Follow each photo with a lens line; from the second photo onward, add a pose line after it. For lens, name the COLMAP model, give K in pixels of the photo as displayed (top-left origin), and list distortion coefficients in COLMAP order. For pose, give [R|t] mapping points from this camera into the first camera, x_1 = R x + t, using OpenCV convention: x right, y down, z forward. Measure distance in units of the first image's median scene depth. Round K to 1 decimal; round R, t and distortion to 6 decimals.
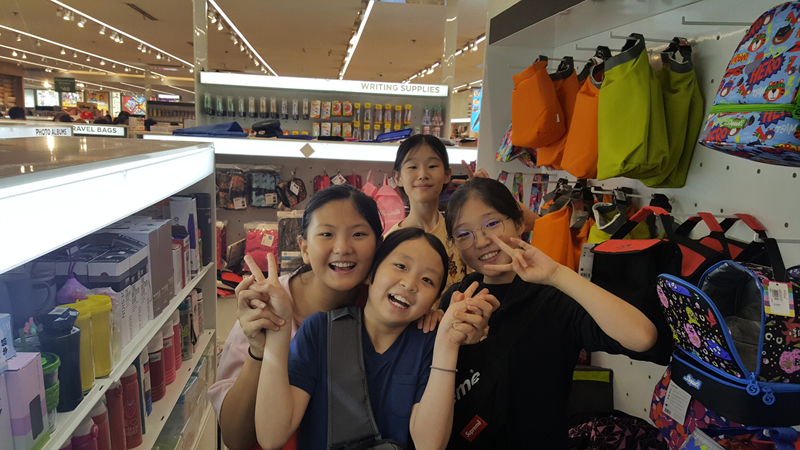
lens RADIAL K [[614.4, 0, 395.2], [0, 614.4, 232.2], [0, 0, 1]] dist [0.110014, -0.161282]
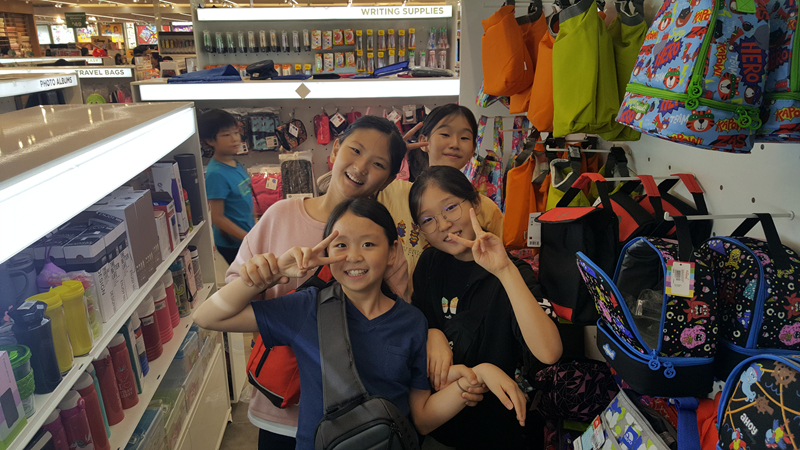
lens RADIAL K [[614.4, 0, 395.2], [0, 614.4, 232.2], [0, 0, 1]] dist [0.110014, -0.161282]
pose [[0.997565, -0.048162, -0.050440, 0.108613], [0.054401, 0.989929, 0.130692, -0.072512], [0.043637, -0.133118, 0.990139, -0.019672]]
